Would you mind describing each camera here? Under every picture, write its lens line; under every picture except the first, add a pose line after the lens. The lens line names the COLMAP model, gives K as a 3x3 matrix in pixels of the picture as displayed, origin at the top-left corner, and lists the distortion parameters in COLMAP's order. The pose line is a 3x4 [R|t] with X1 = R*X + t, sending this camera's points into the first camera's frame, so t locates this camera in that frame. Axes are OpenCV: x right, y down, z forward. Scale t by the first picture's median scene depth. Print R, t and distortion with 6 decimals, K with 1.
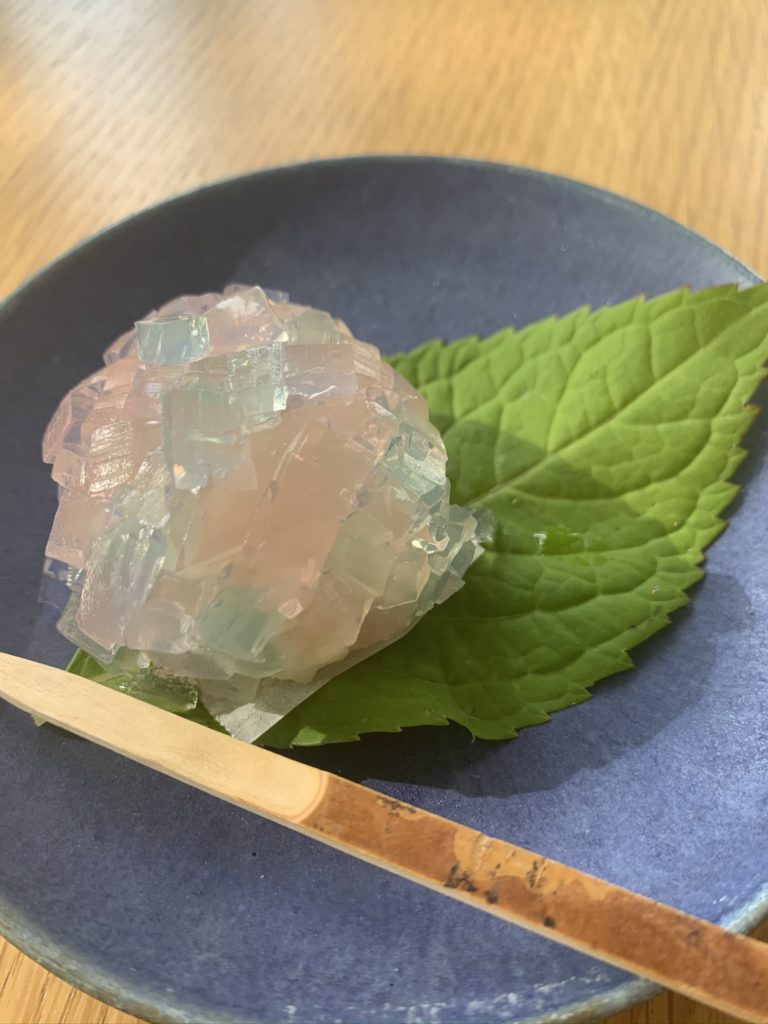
lens RADIAL K [[784.1, 0, 384.5], [0, 784.1, 512.0], [0, 0, 1]] dist [-0.011279, -0.001675]
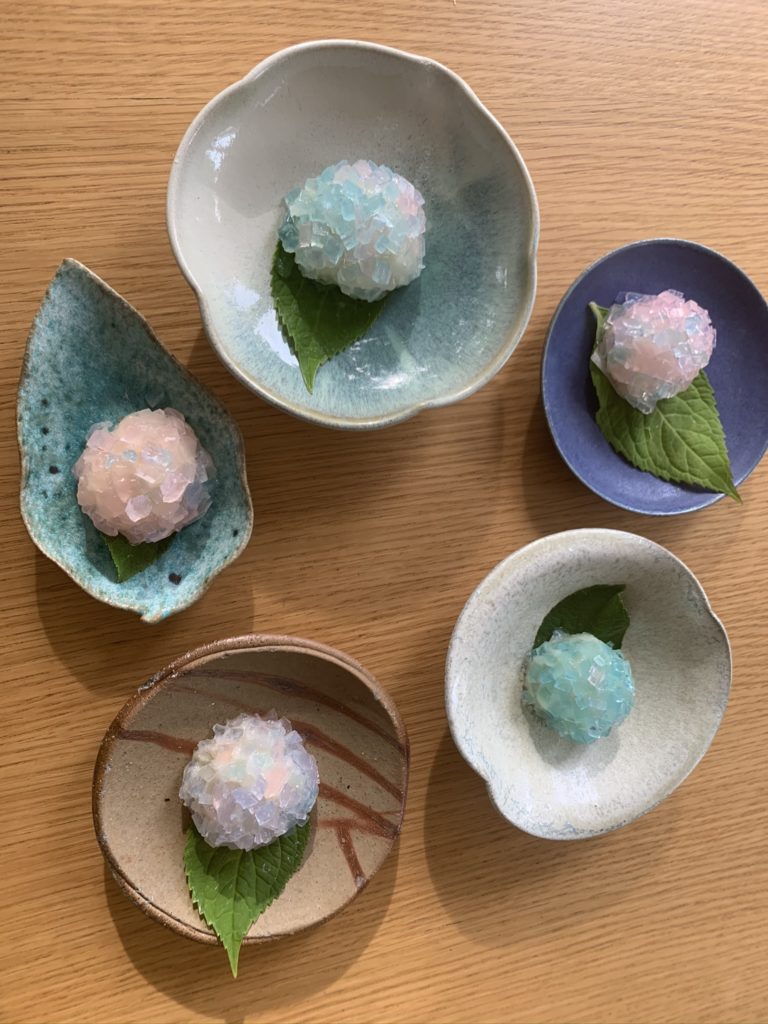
lens RADIAL K [[784.1, 0, 384.7], [0, 784.1, 515.1], [0, 0, 1]] dist [-0.011279, -0.001675]
pose [[0.135374, 0.979913, 0.146441, -0.094448], [-0.933823, 0.076792, 0.349395, -0.055515], [0.331131, -0.184049, 0.925461, -2.691434]]
